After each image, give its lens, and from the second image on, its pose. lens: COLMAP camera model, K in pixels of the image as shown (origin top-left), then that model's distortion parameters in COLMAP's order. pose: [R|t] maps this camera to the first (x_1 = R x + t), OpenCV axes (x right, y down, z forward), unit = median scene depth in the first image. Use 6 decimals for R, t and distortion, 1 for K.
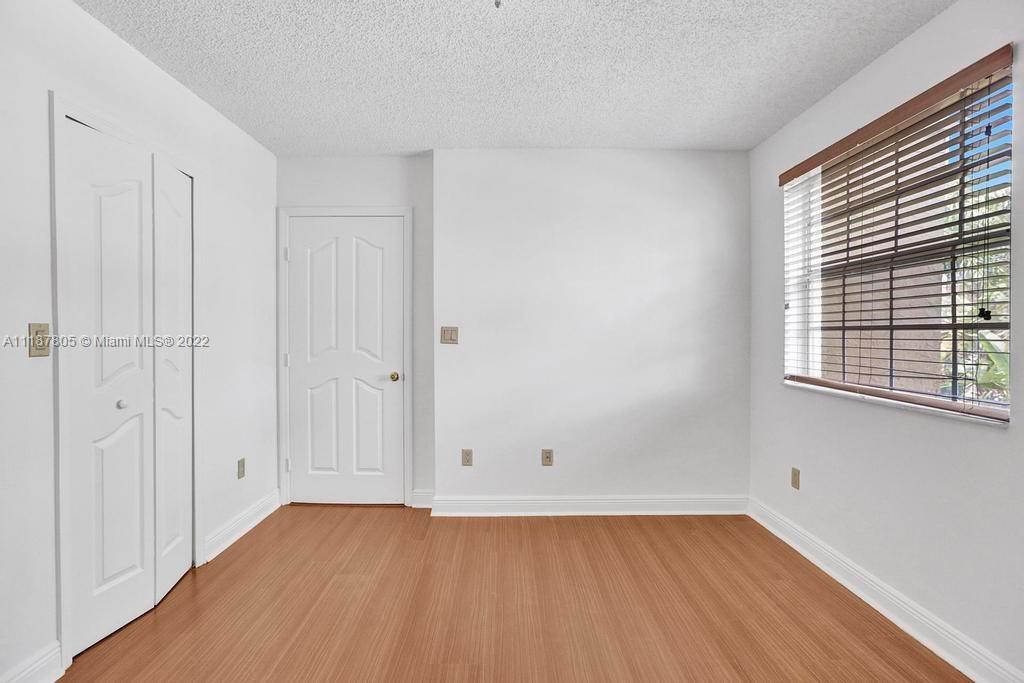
lens RADIAL K [[499.8, 0, 507.2], [0, 499.8, 334.1], [0, 0, 1]] dist [-0.018811, 0.001843]
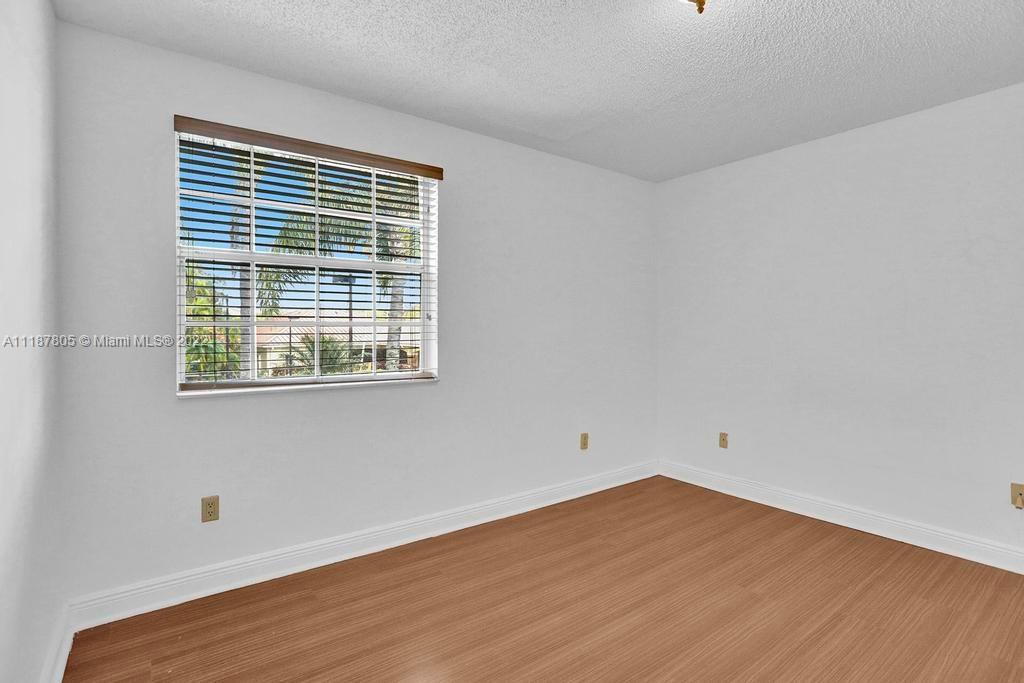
lens RADIAL K [[499.8, 0, 507.2], [0, 499.8, 334.1], [0, 0, 1]] dist [-0.018811, 0.001843]
pose [[-0.579334, -0.015466, 0.814943, -0.374386], [0.001427, 0.999799, 0.019988, -0.004939], [-0.815089, 0.012743, -0.579196, 1.180209]]
